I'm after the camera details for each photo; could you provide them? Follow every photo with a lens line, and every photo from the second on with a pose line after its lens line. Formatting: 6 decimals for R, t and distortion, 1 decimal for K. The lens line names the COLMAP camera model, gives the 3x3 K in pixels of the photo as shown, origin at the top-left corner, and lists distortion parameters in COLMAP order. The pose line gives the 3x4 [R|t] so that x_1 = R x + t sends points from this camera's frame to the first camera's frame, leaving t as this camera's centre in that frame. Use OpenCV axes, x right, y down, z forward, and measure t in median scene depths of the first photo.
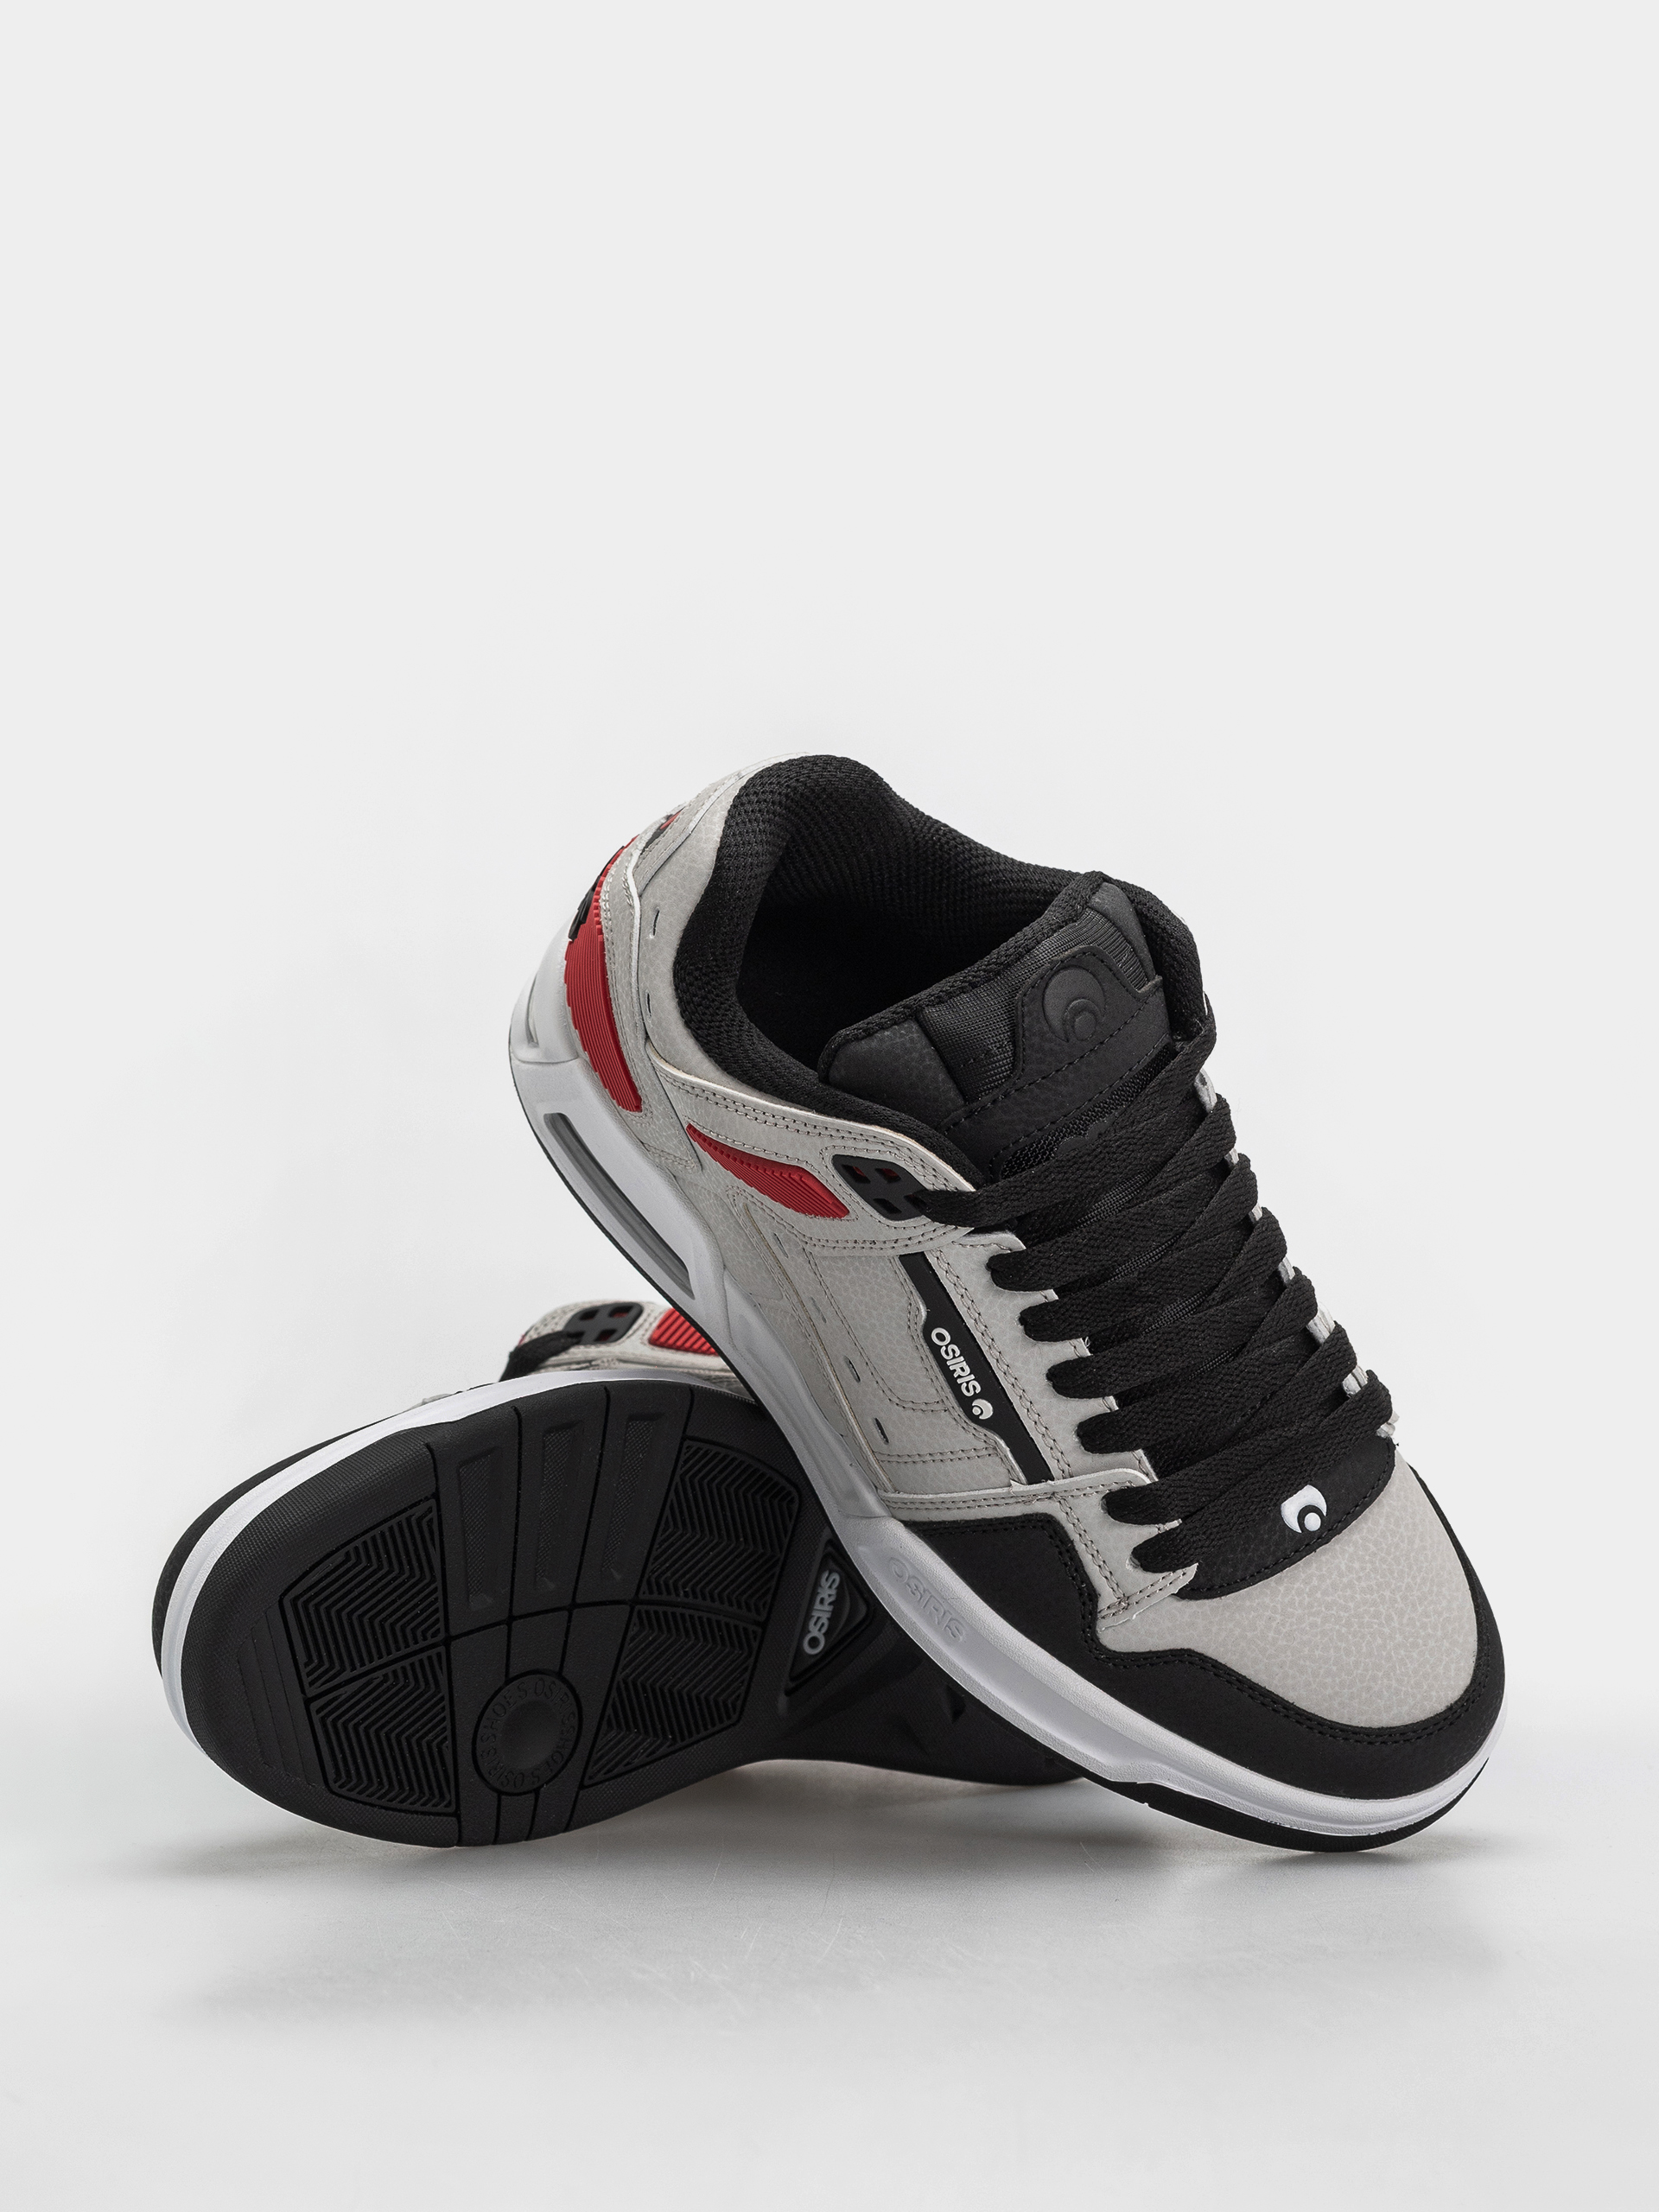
lens RADIAL K [[6361.4, 0, 829.5], [0, 6361.4, 1106.0], [0, 0, 1]] dist [0.042604, 1.648497]
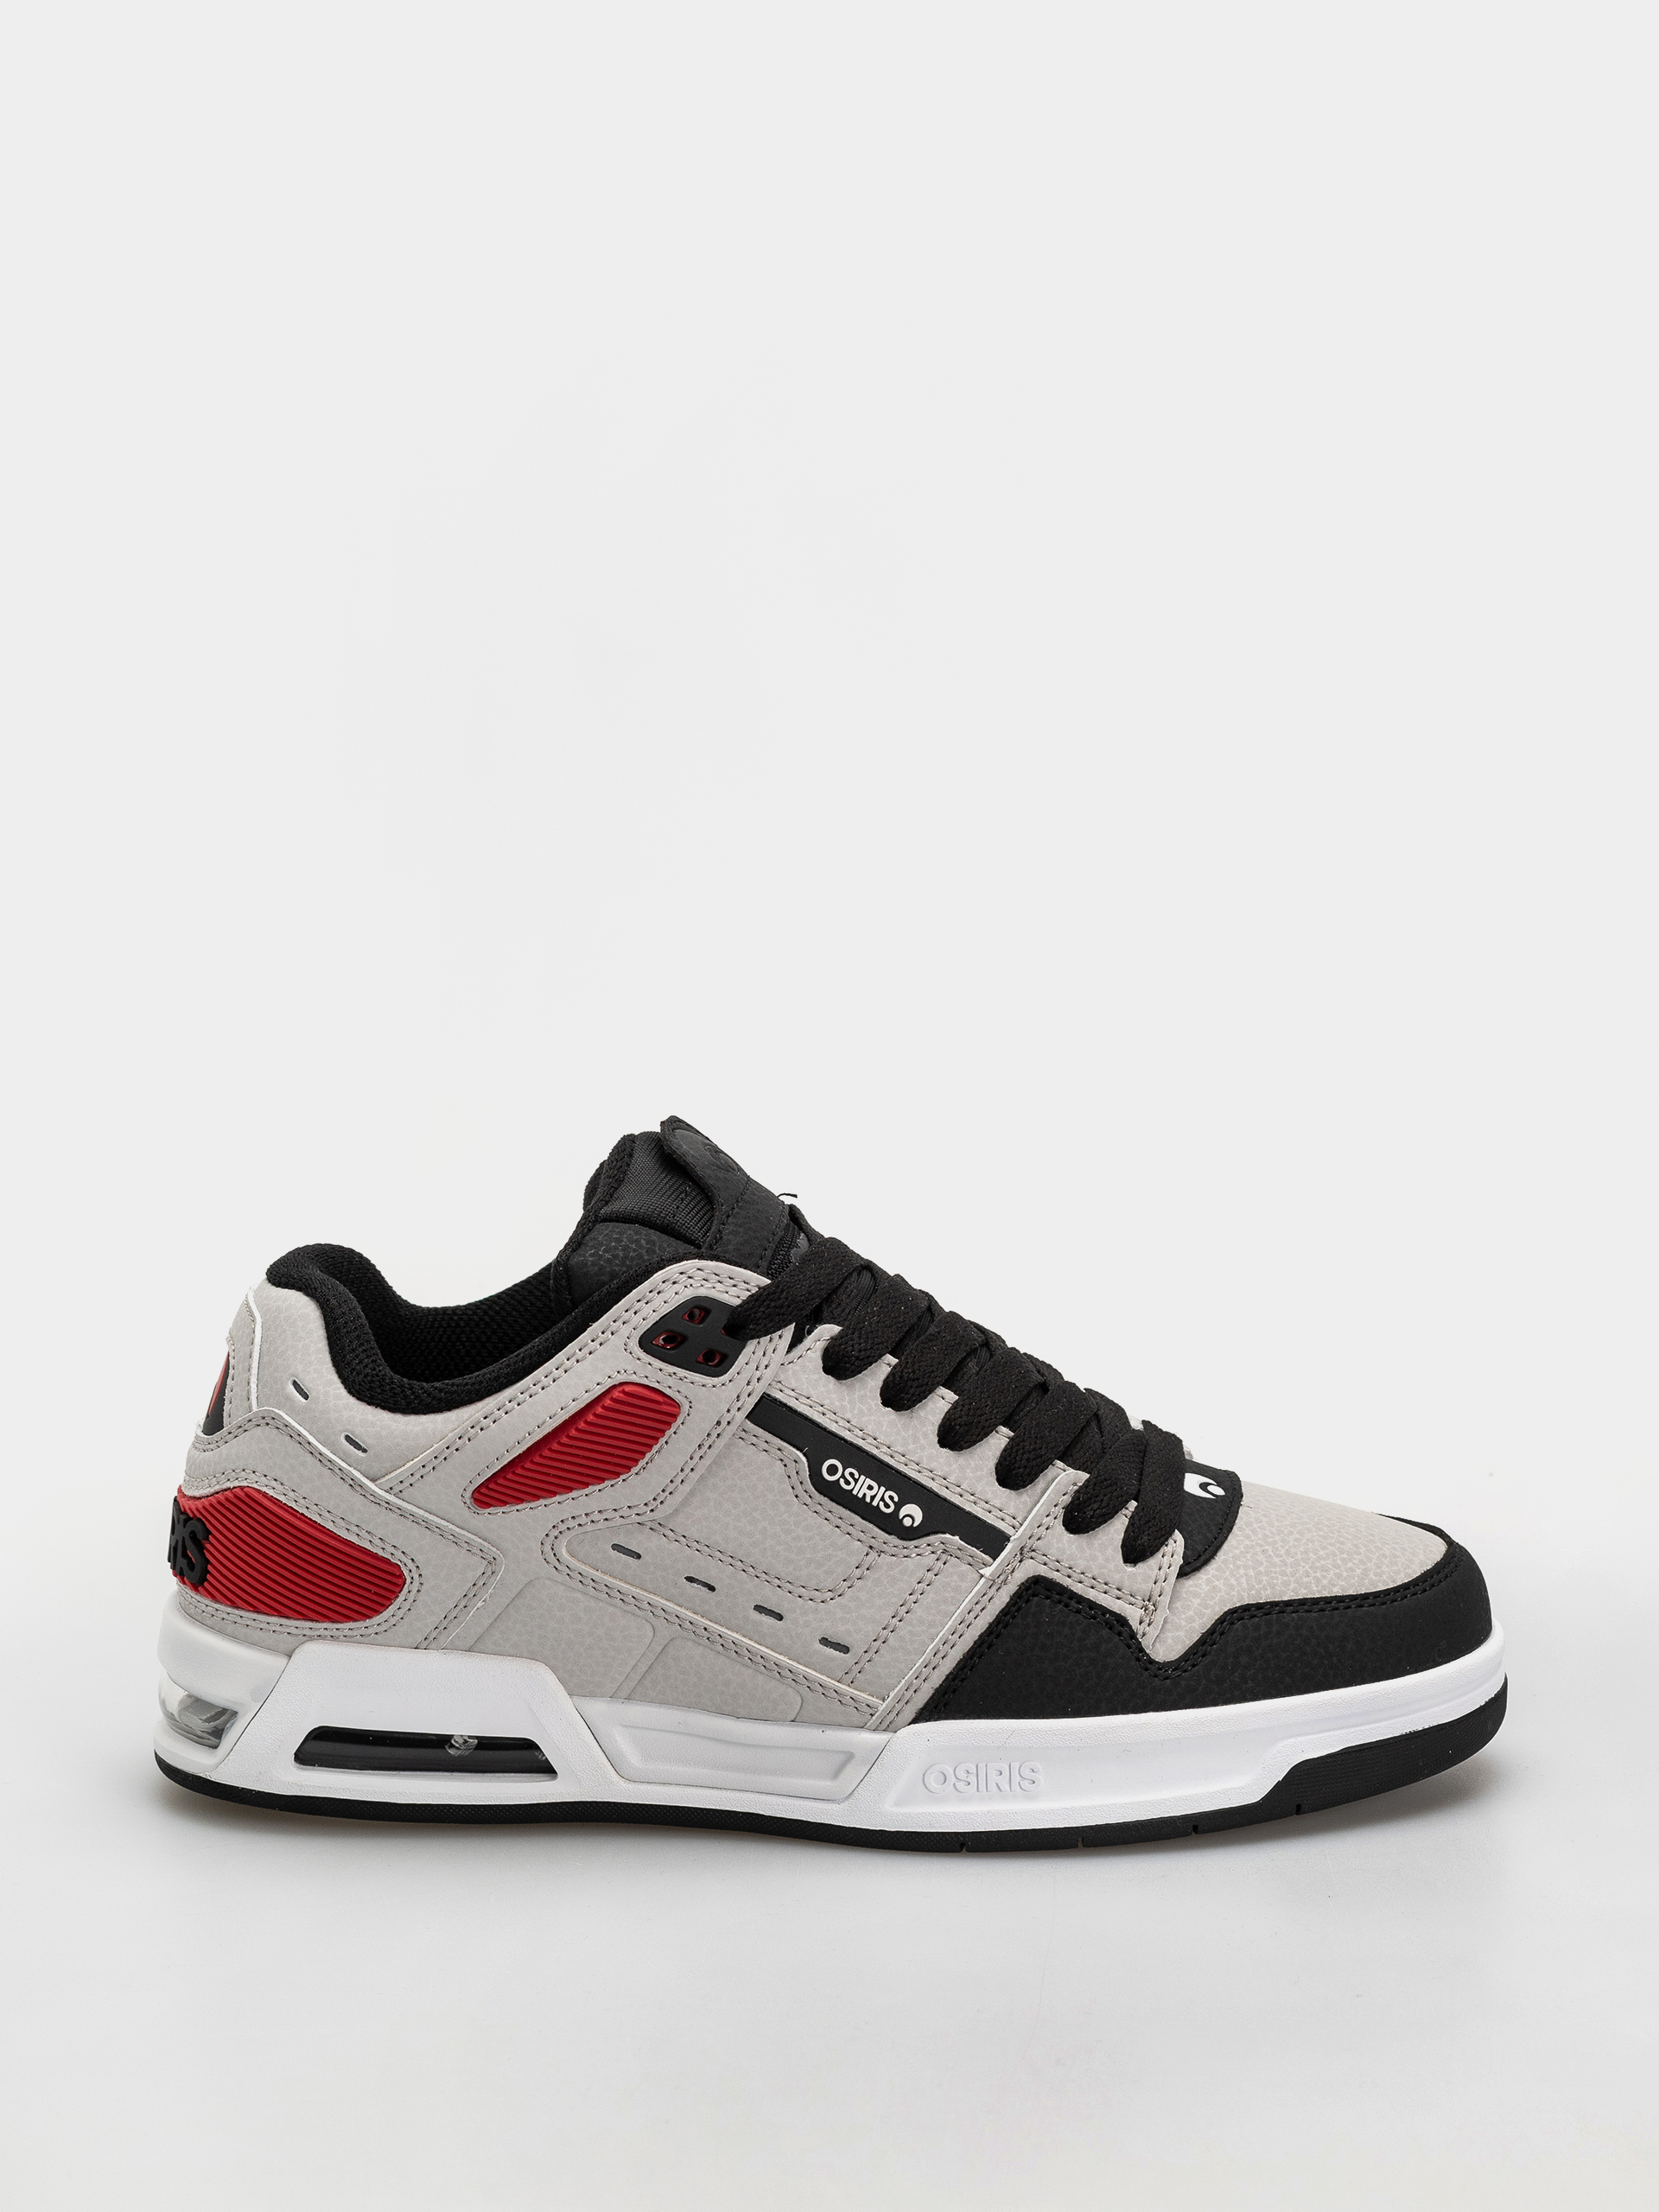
lens RADIAL K [[6361.4, 0, 829.5], [0, 6361.4, 1106.0], [0, 0, 1]] dist [0.042604, 1.648497]
pose [[0.701645, -0.380878, 0.602185, -0.527990], [0.680770, 0.607844, -0.408751, 0.386919], [-0.210351, 0.696748, 0.685781, 0.310333]]
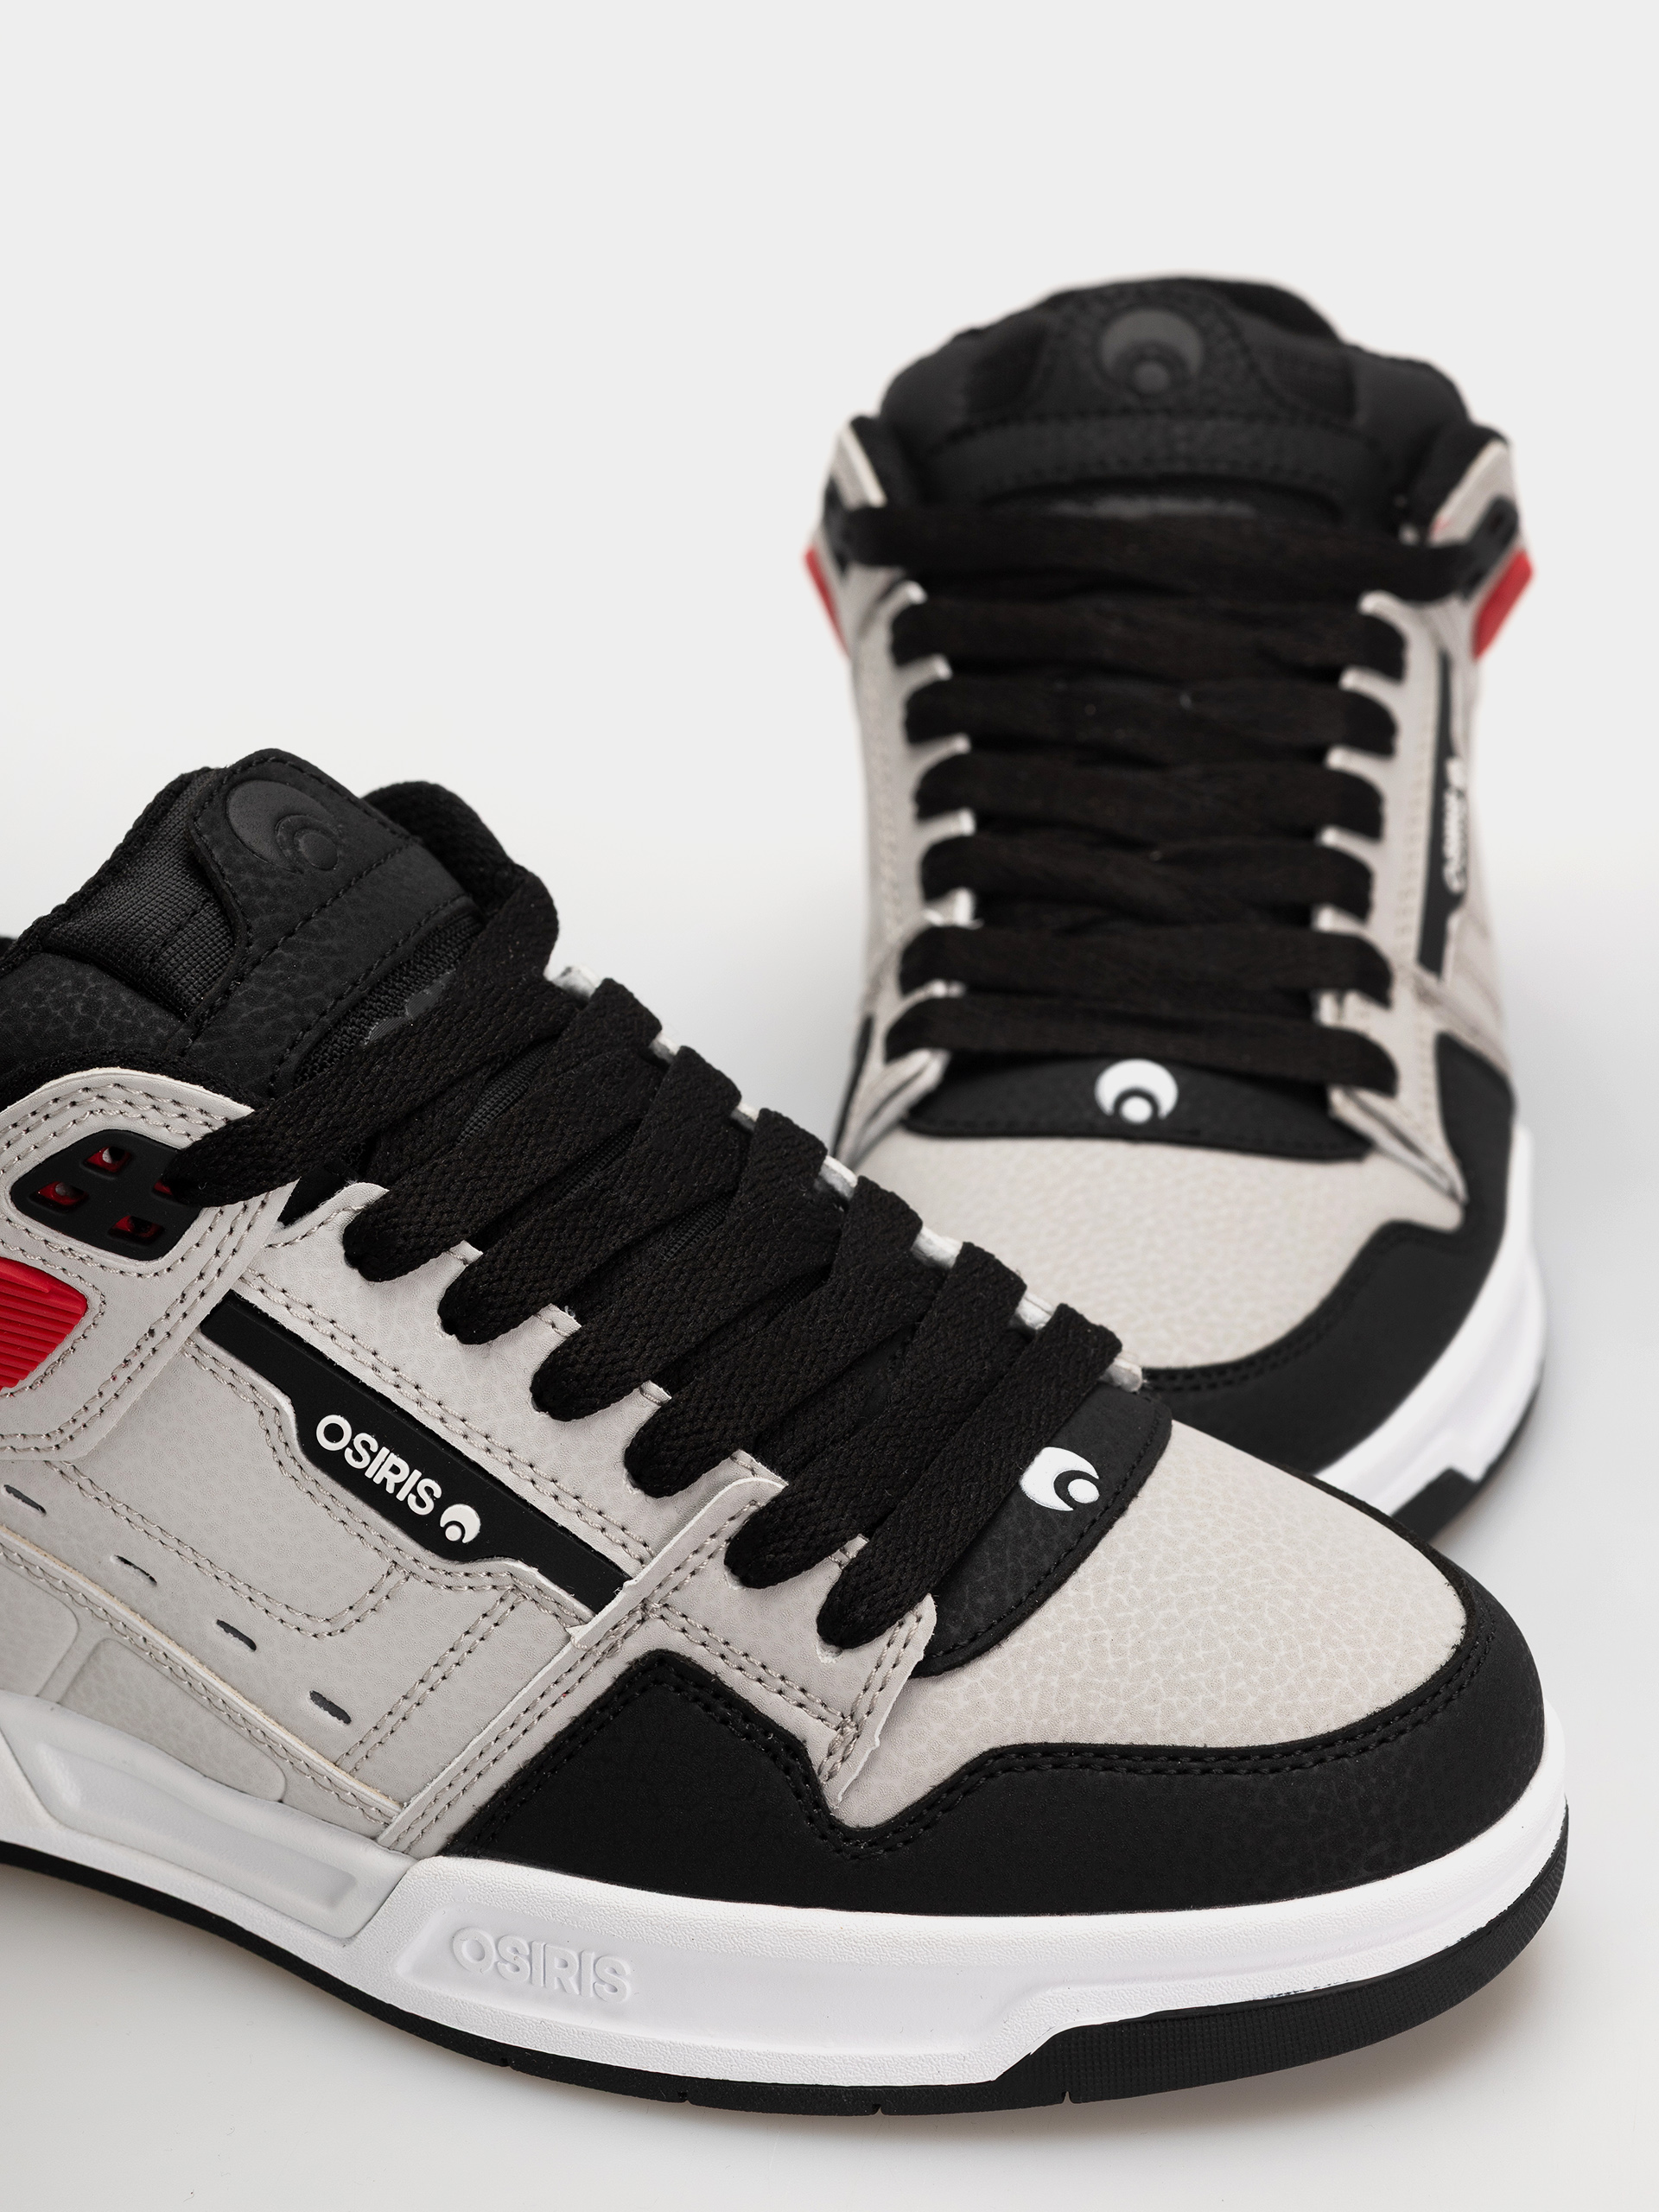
lens RADIAL K [[6361.4, 0, 829.5], [0, 6361.4, 1106.0], [0, 0, 1]] dist [0.042604, 1.648497]
pose [[0.888239, -0.402930, 0.220632, -0.055308], [0.459362, 0.783370, -0.418709, 0.266157], [-0.004126, 0.473264, 0.880911, 0.488513]]
